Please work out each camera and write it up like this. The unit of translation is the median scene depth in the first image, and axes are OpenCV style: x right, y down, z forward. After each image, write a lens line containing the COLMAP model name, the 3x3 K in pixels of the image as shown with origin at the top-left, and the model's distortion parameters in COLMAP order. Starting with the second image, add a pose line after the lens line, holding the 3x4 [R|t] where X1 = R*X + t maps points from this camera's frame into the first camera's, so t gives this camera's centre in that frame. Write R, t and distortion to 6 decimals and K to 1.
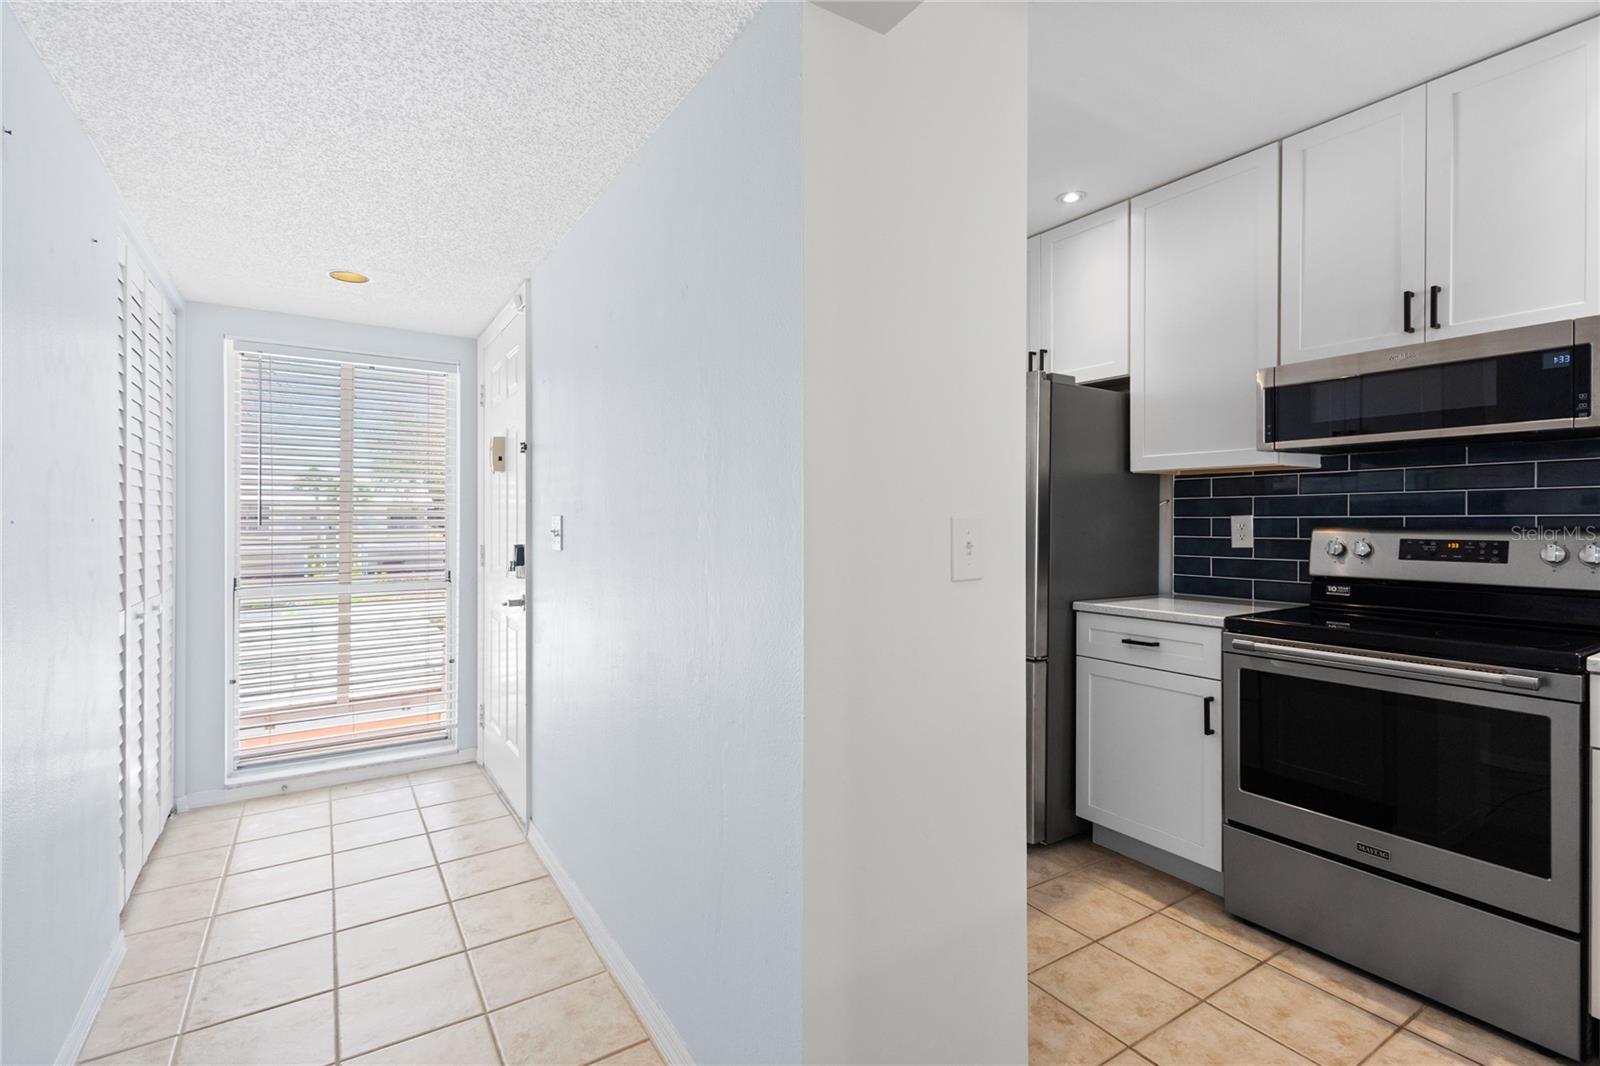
lens RADIAL K [[742.7, 0, 803.4], [0, 742.7, 526.6], [0, 0, 1]] dist [0.011436, -0.003623]
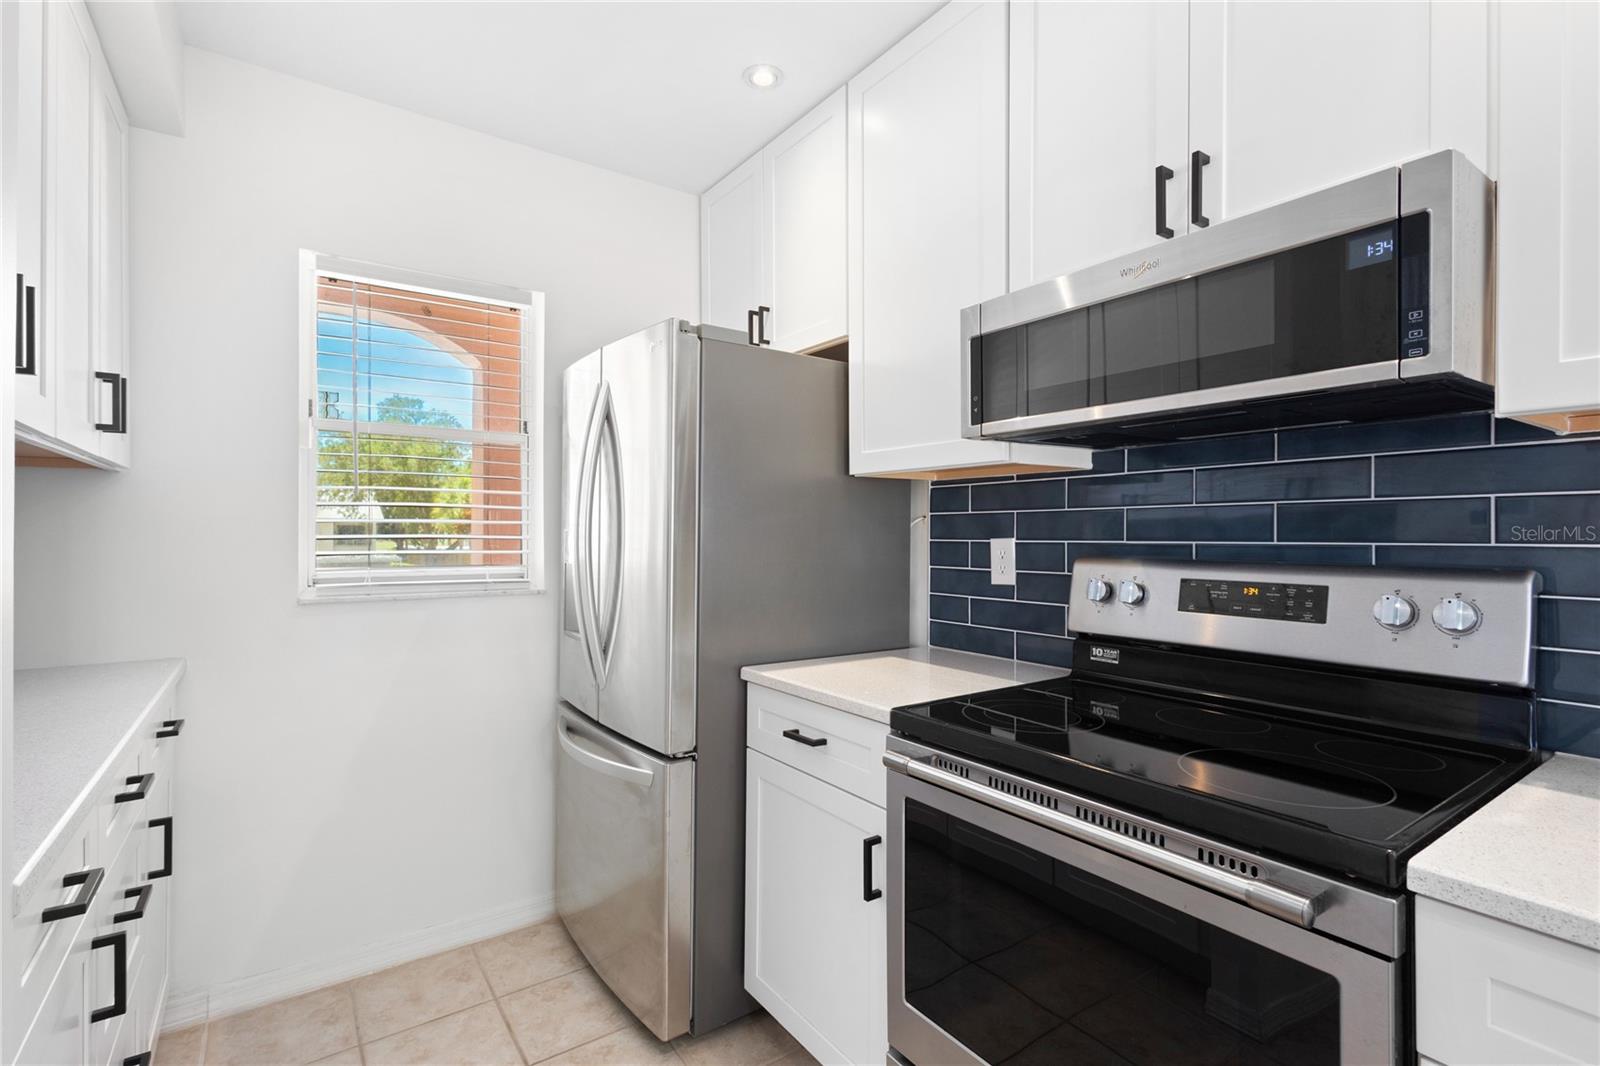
lens RADIAL K [[742.7, 0, 804.7], [0, 742.7, 534.8], [0, 0, 1]] dist [0.011436, -0.003623]
pose [[0.998665, 0.004660, 0.051451, 0.448240], [-0.004217, 0.999953, -0.008725, -0.014099], [-0.051489, 0.008497, 0.998637, 0.383861]]
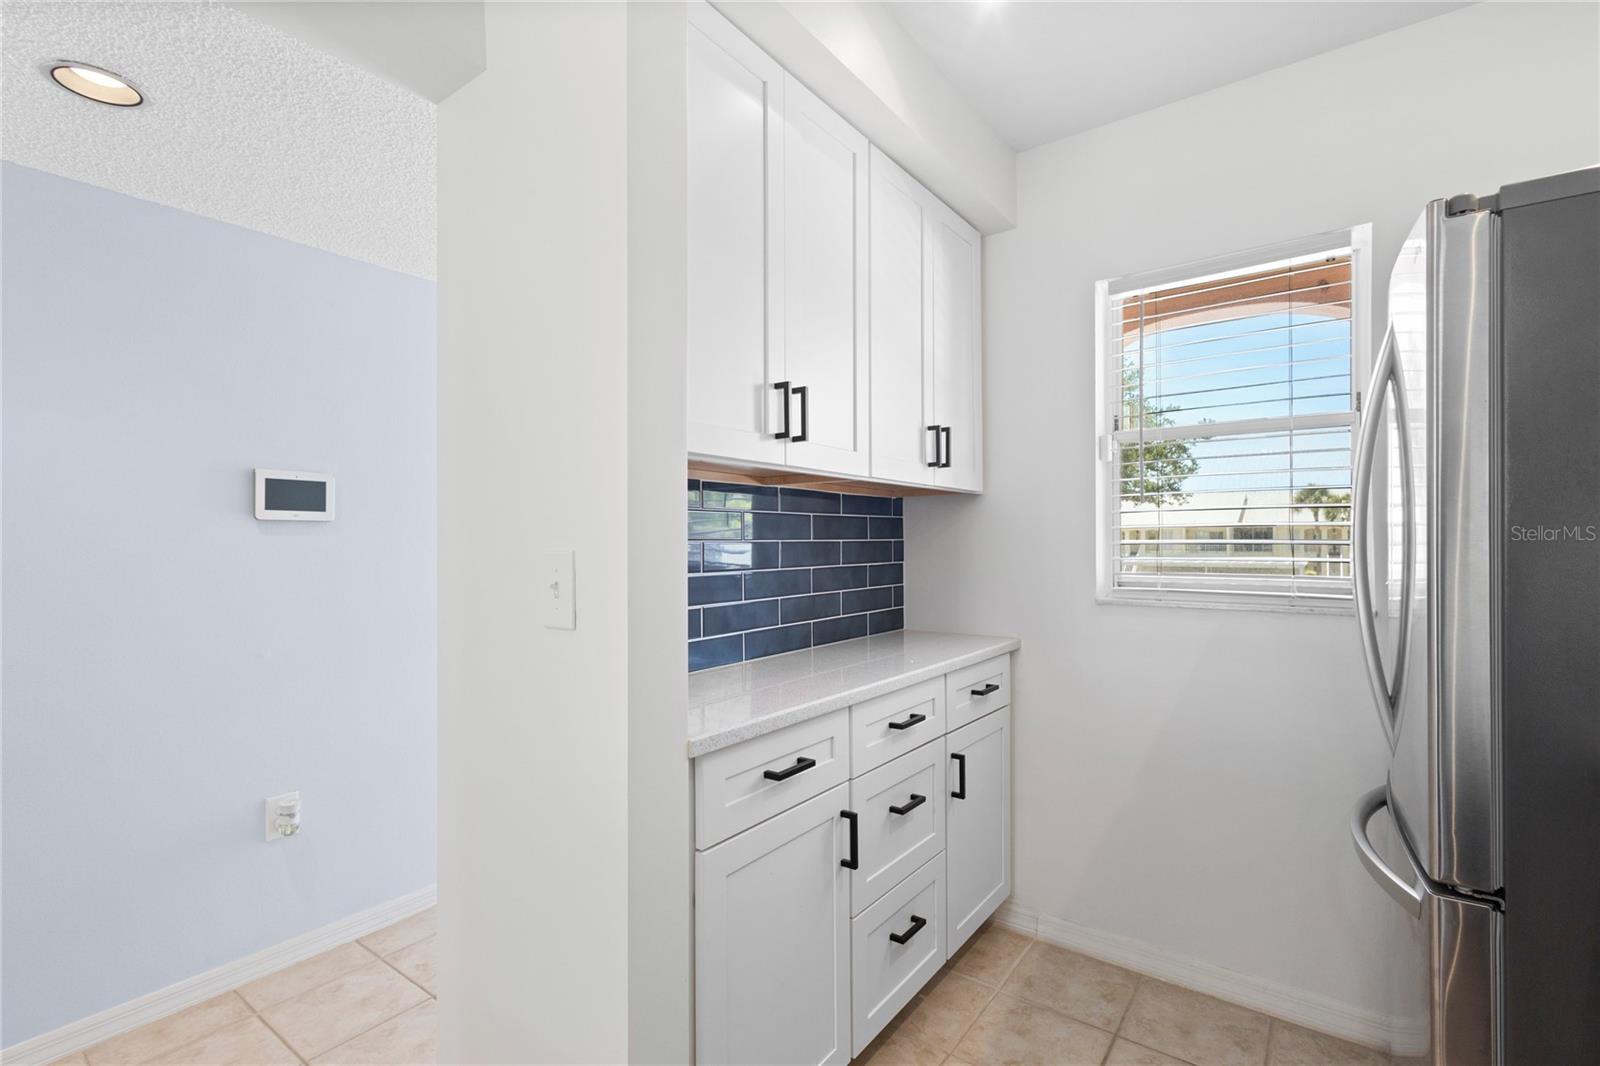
lens RADIAL K [[742.7, 0, 802.8], [0, 742.7, 536.3], [0, 0, 1]] dist [0.011436, -0.003623]
pose [[0.348467, -0.004446, -0.937311, 0.661289], [-0.006280, 0.999955, -0.007078, -0.015188], [0.937300, 0.008353, 0.348423, 0.586354]]
